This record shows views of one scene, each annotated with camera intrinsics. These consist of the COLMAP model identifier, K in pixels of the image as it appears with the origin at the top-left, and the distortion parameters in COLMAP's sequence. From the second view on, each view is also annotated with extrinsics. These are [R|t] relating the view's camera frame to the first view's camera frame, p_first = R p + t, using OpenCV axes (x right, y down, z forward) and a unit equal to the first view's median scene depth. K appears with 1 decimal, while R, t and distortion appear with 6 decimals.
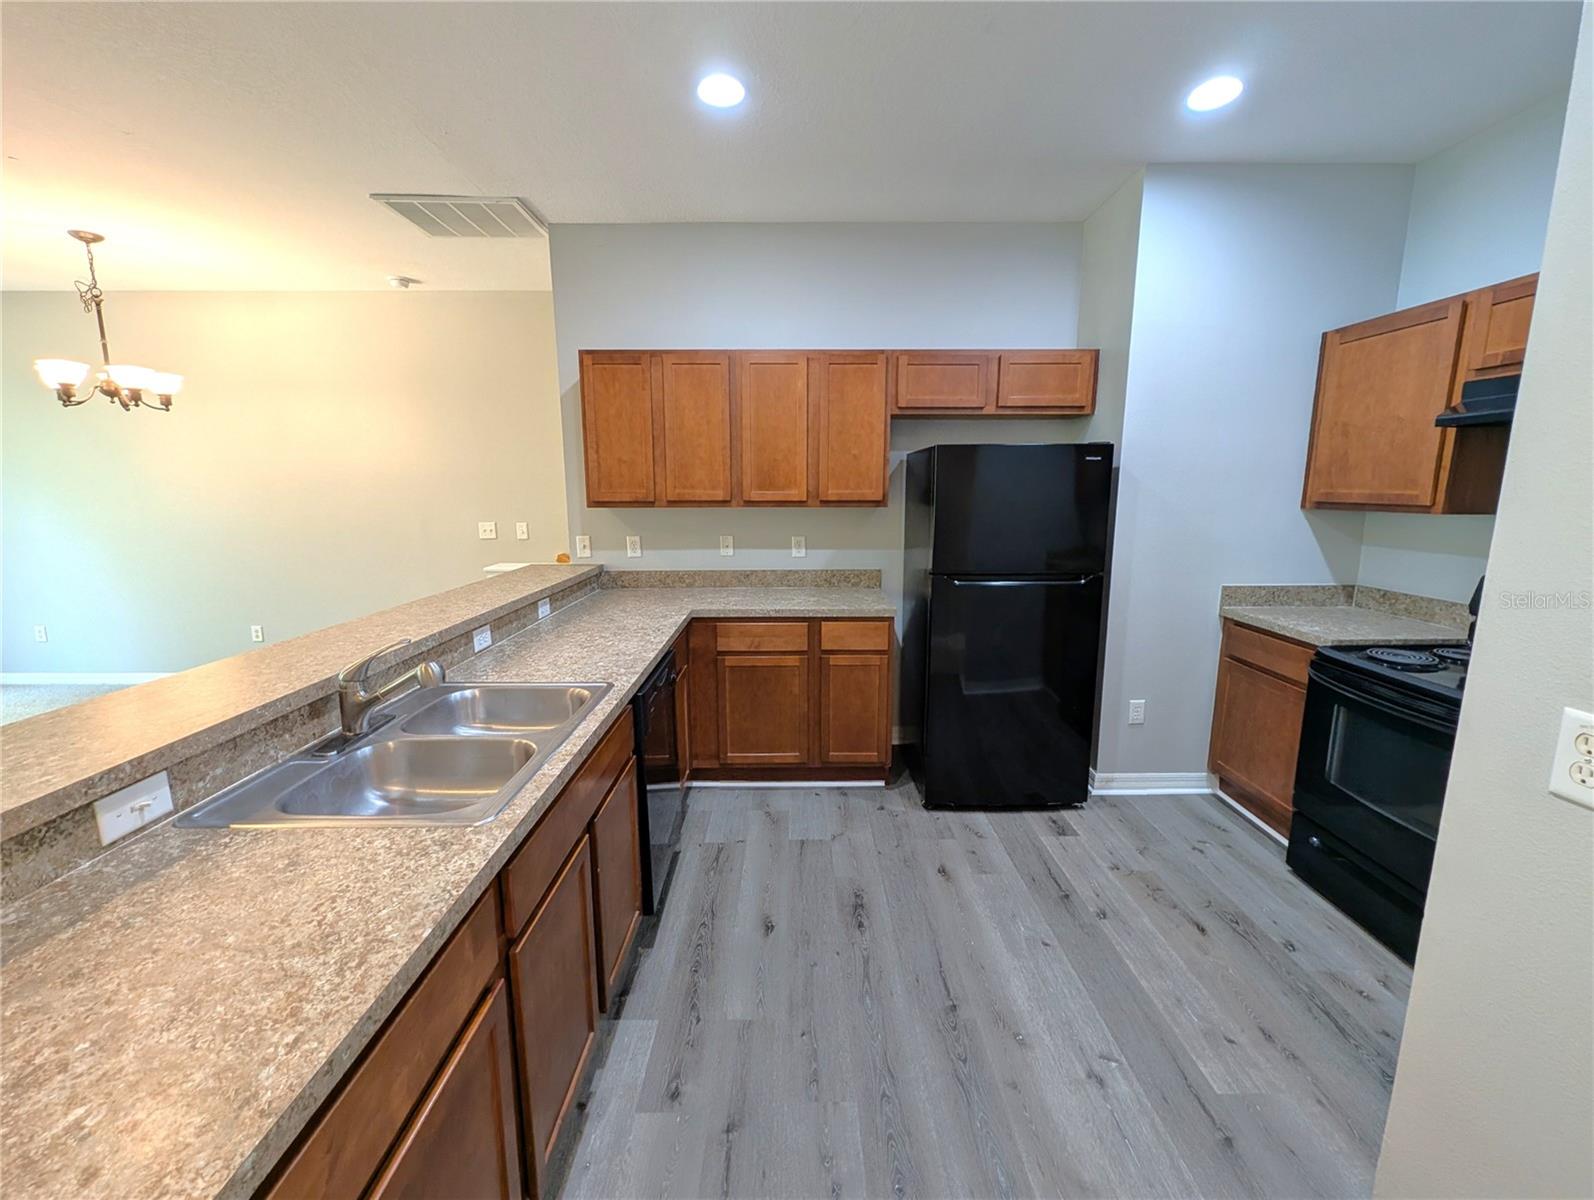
lens RADIAL K [[655.9, 0, 797.5], [0, 655.9, 597.7], [0, 0, 1]] dist [0.001275, -0.000159]
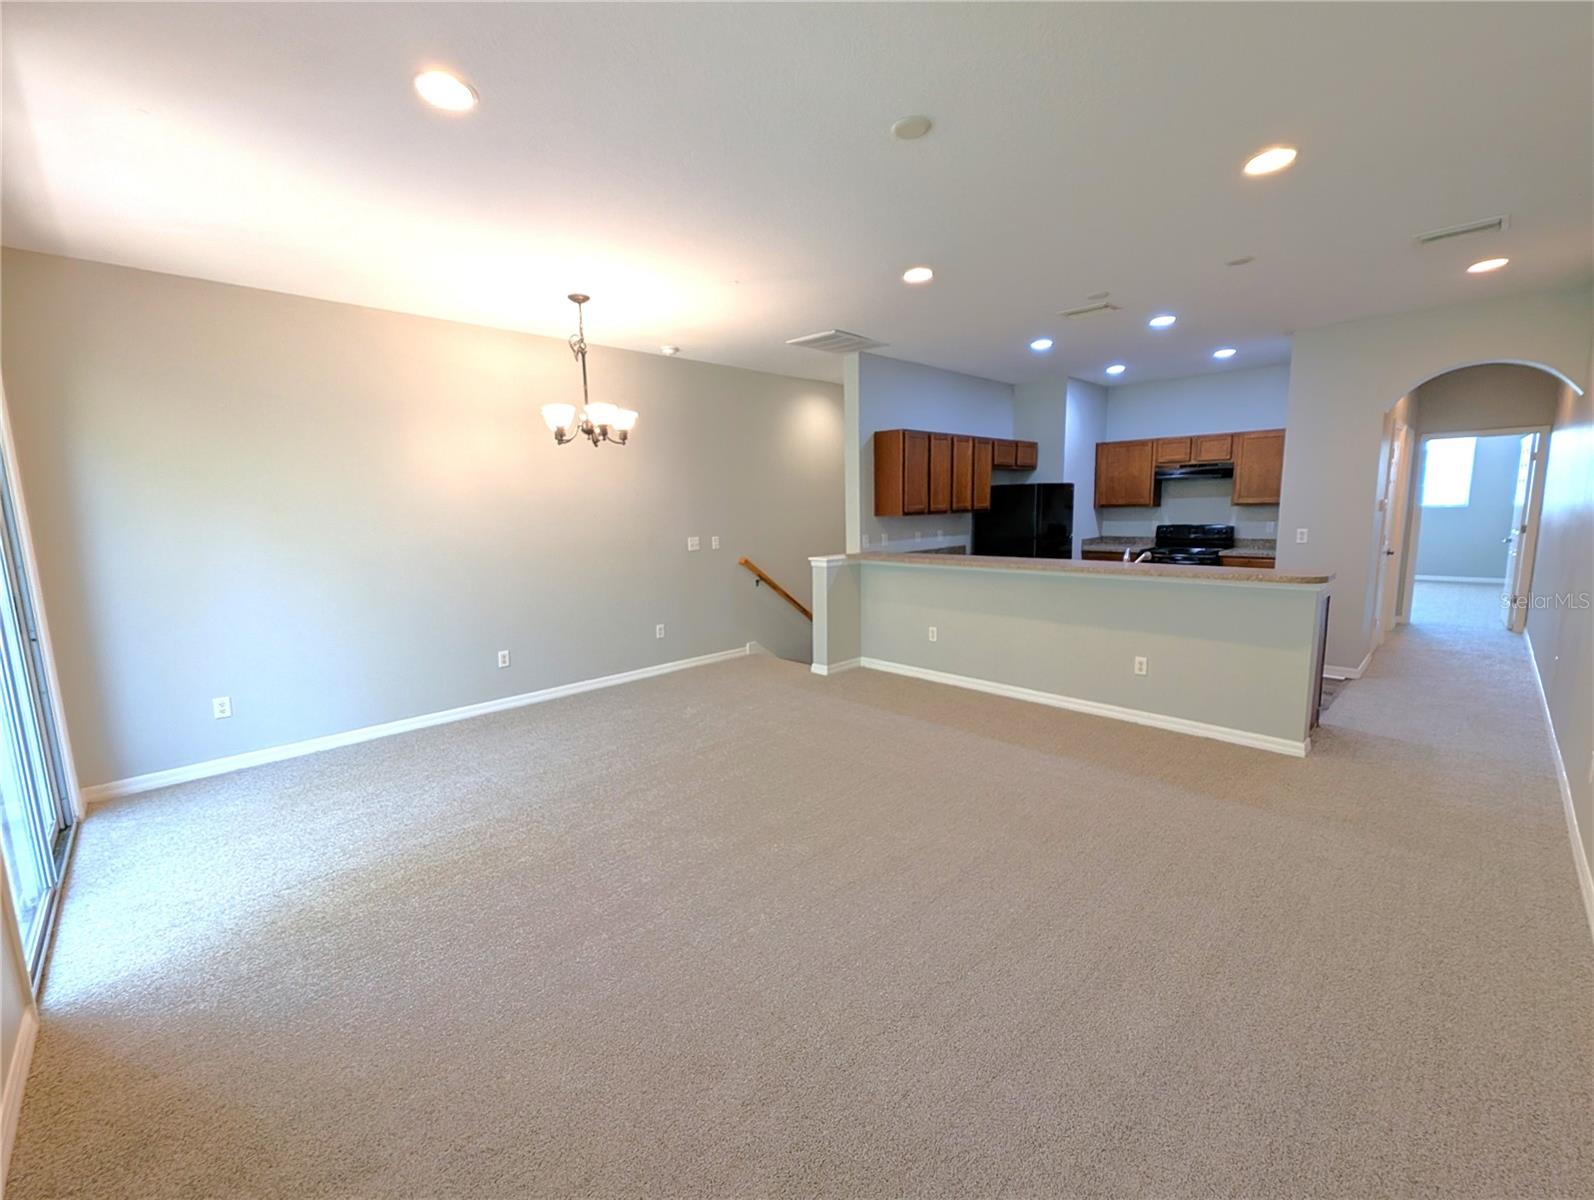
lens RADIAL K [[661.8, 0, 798.1], [0, 661.8, 596.5], [0, 0, 1]] dist [-0.000126, -0.000224]
pose [[0.717553, -0.110643, 0.687659, -2.026624], [0.139710, 0.990100, 0.013522, 0.014762], [-0.682348, 0.086370, 0.725908, -0.088570]]
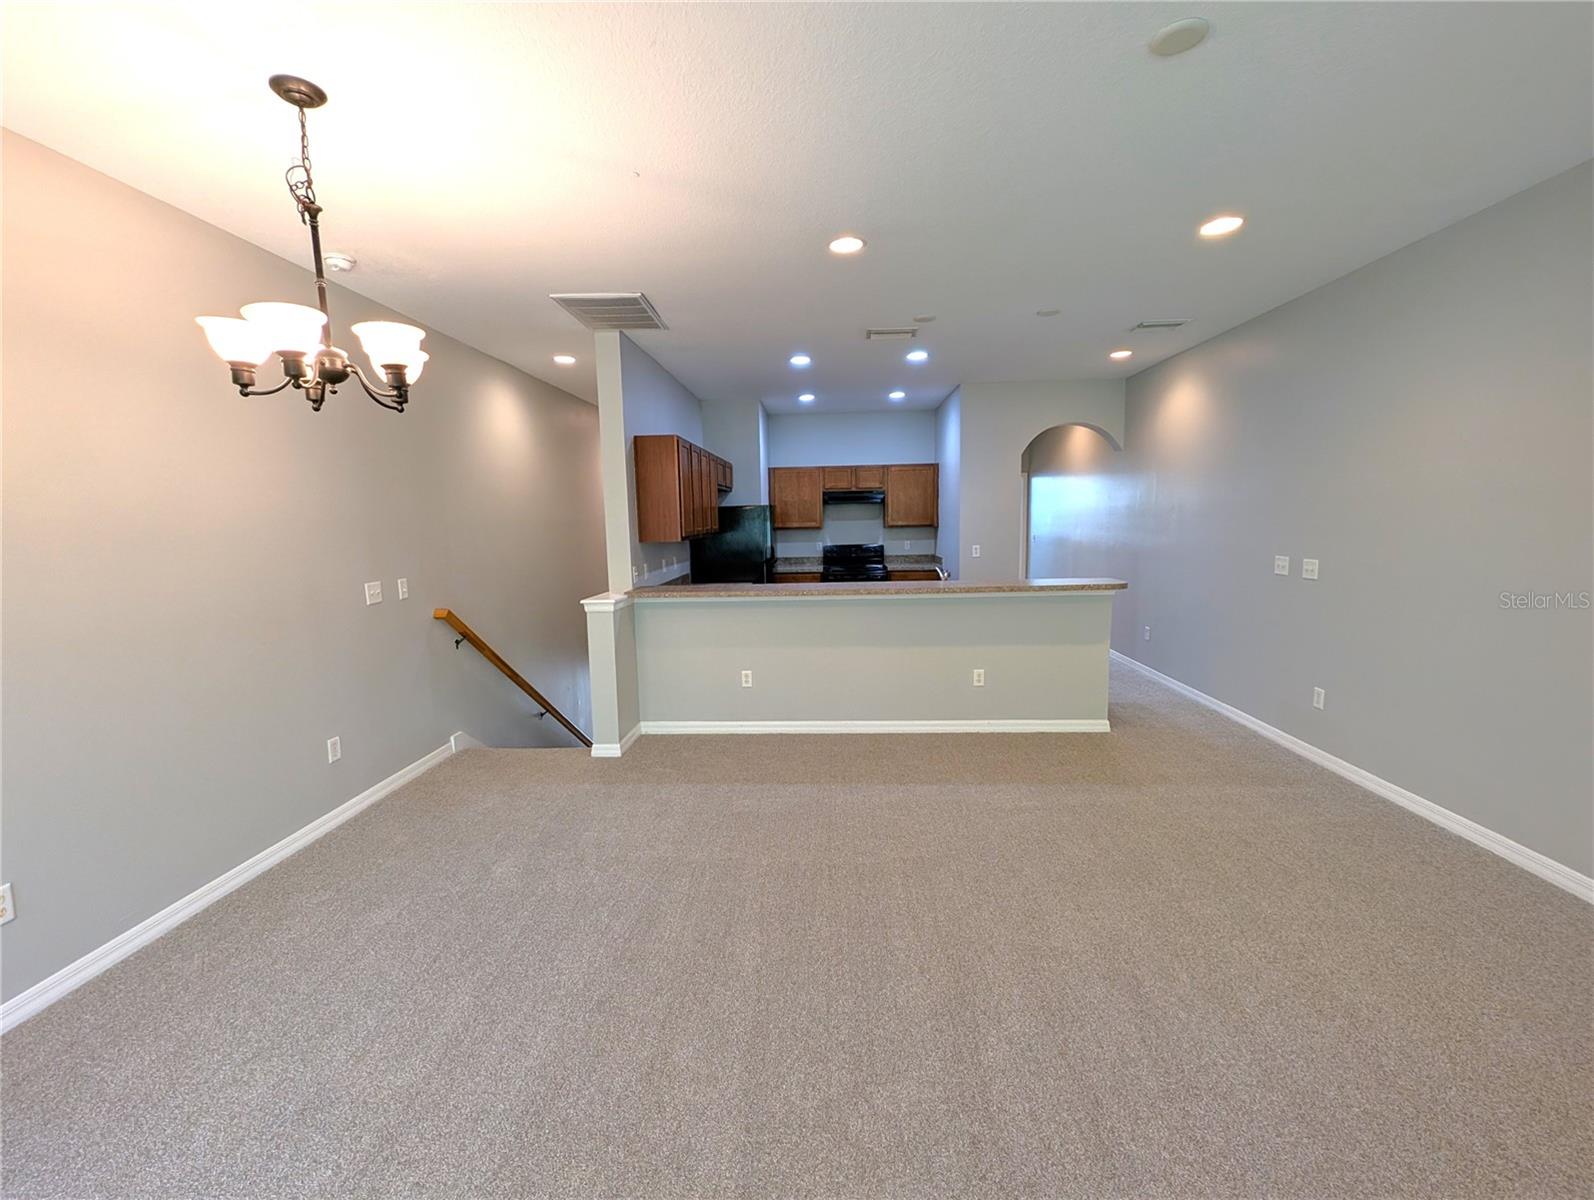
lens RADIAL K [[655.9, 0, 797.5], [0, 655.9, 597.7], [0, 0, 1]] dist [0.001275, -0.000159]
pose [[0.058085, -0.120558, 0.991006, -2.009874], [0.192745, 0.975358, 0.107357, -0.139990], [-0.979528, 0.184776, 0.079890, 0.755374]]
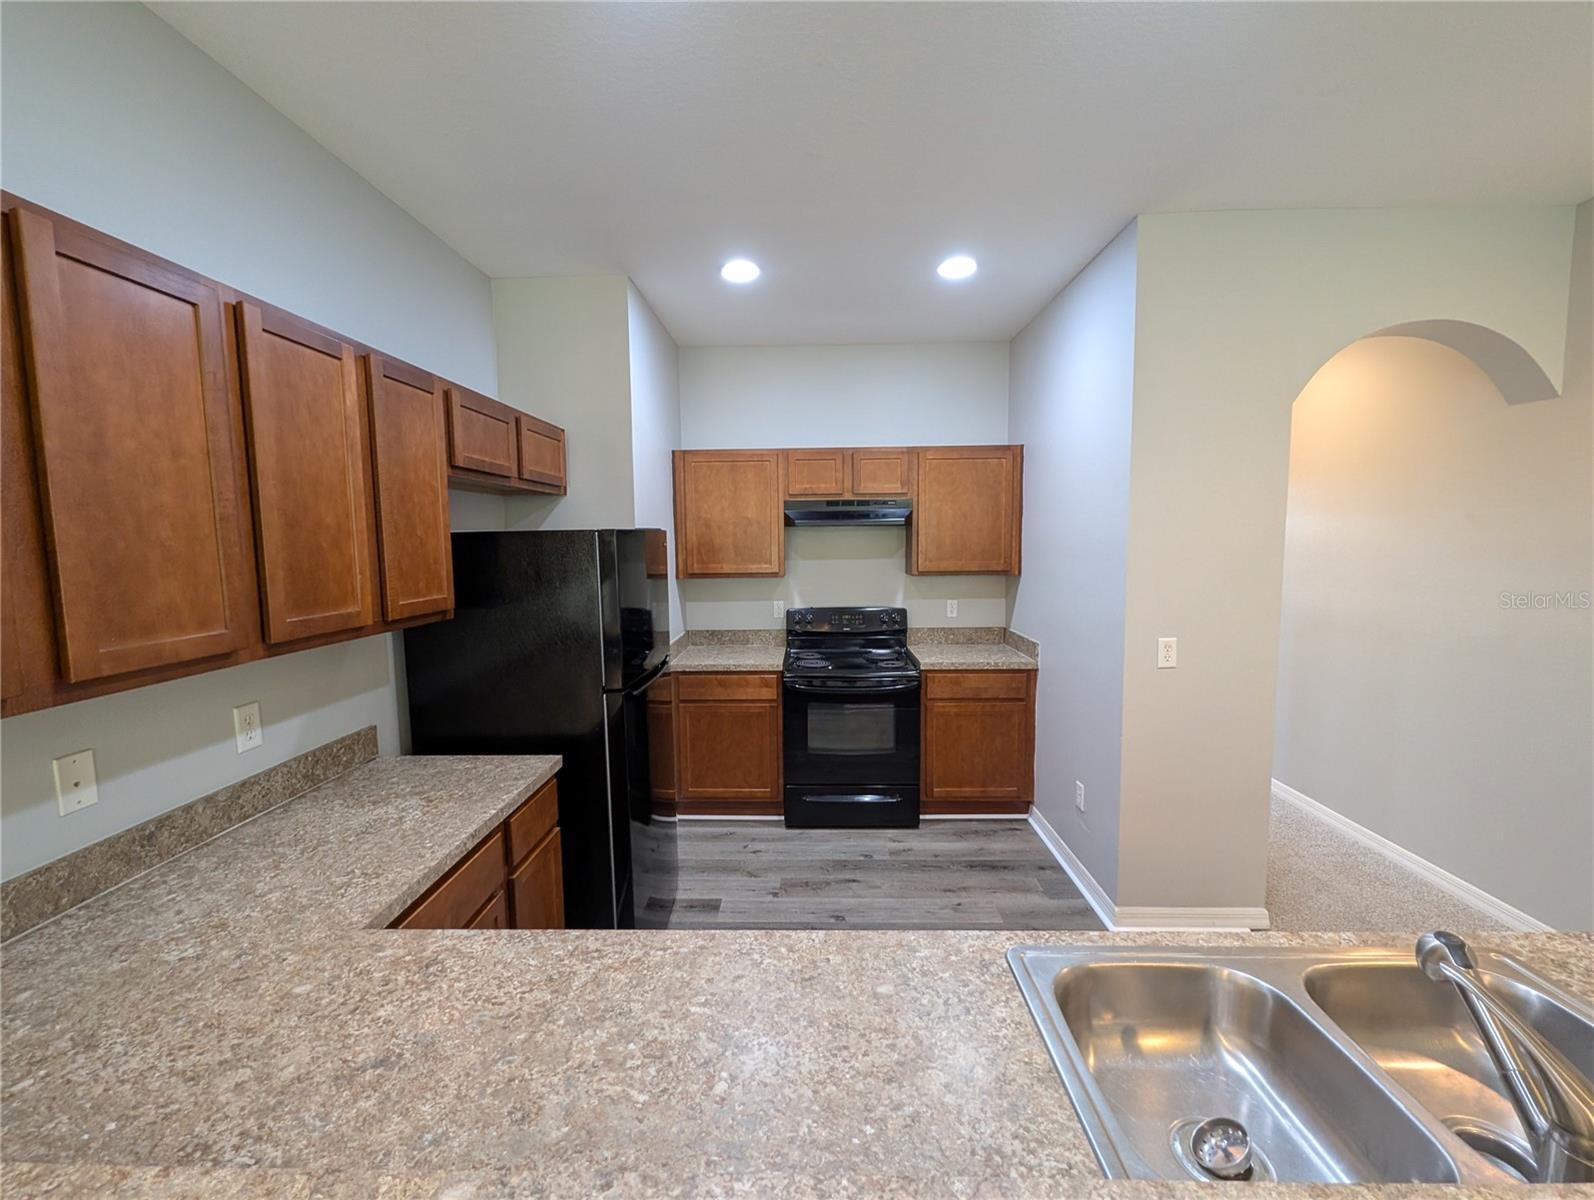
lens RADIAL K [[655.9, 0, 797.5], [0, 655.9, 597.7], [0, 0, 1]] dist [0.001275, -0.000159]
pose [[0.031062, -0.090392, 0.995422, -0.559962], [0.183985, 0.979402, 0.083196, -0.171361], [-0.982438, 0.180558, 0.047053, 0.735949]]
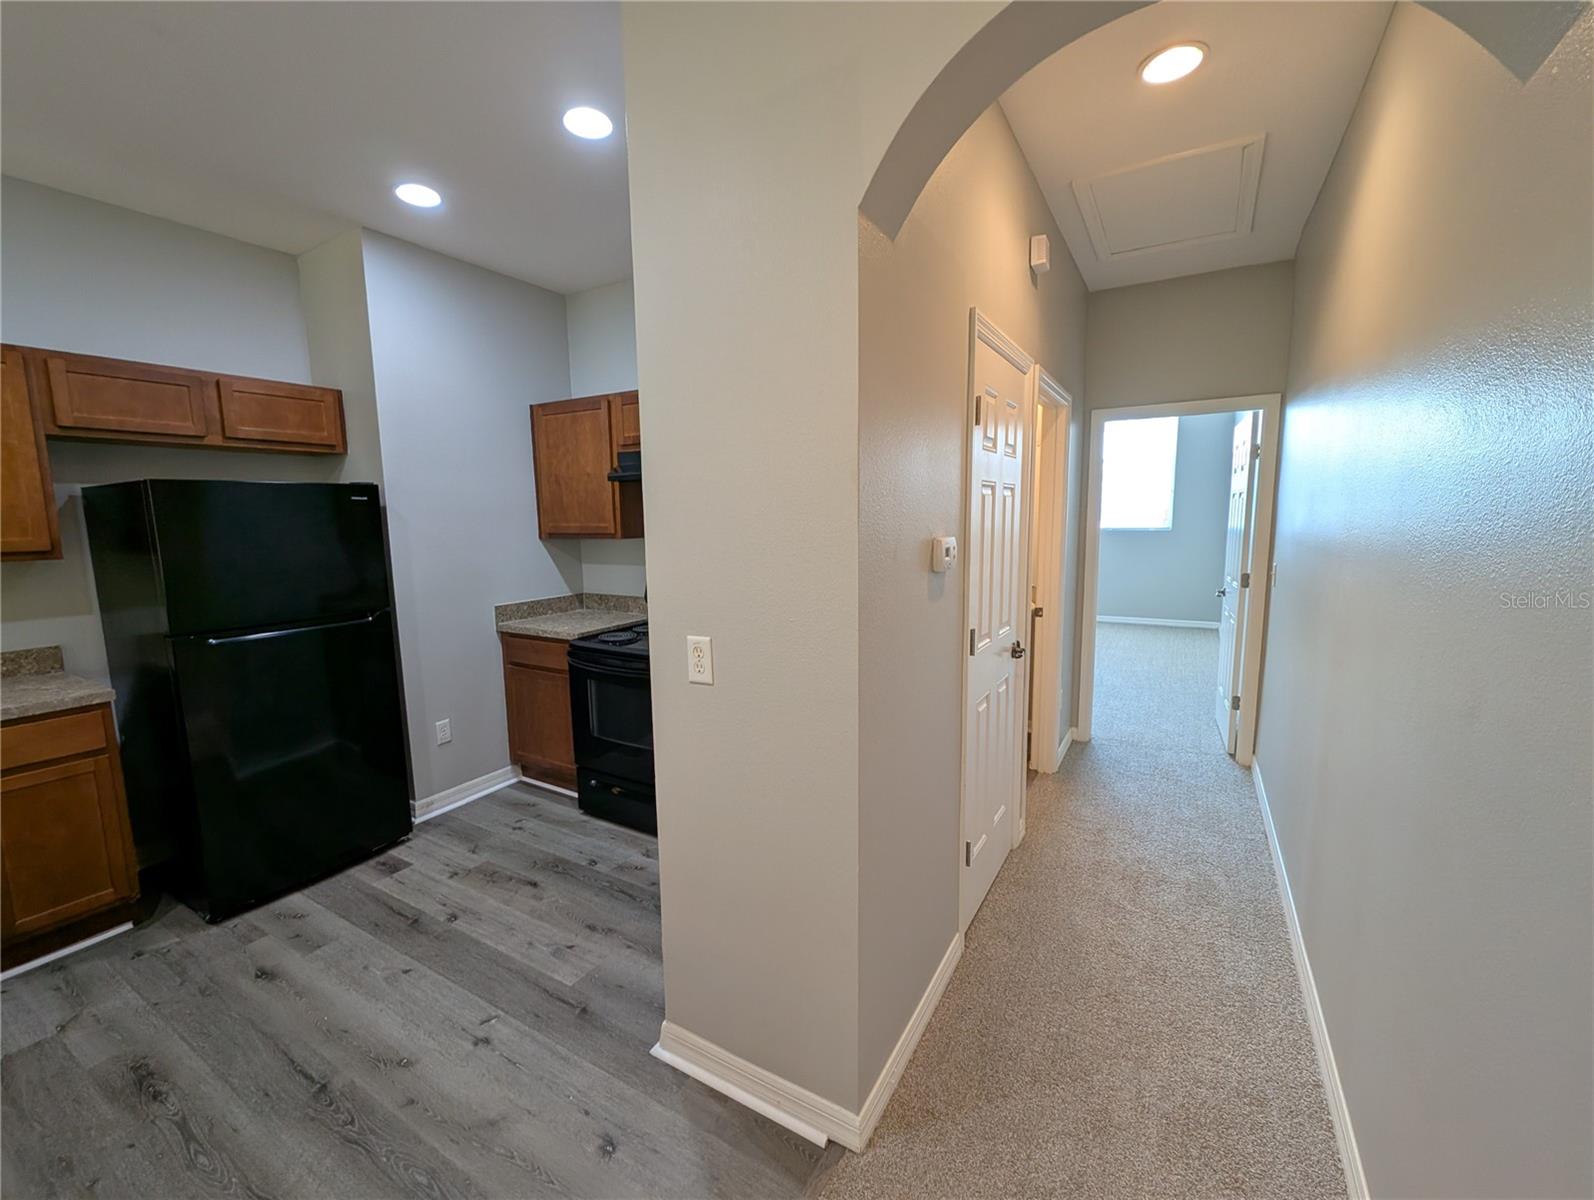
lens RADIAL K [[655.9, 0, 797.5], [0, 655.9, 597.7], [0, 0, 1]] dist [0.001275, -0.000159]
pose [[0.509942, -0.115876, 0.852368, -0.086216], [0.161655, 0.986140, 0.037349, 0.011730], [-0.844882, 0.118744, 0.521607, -0.085846]]
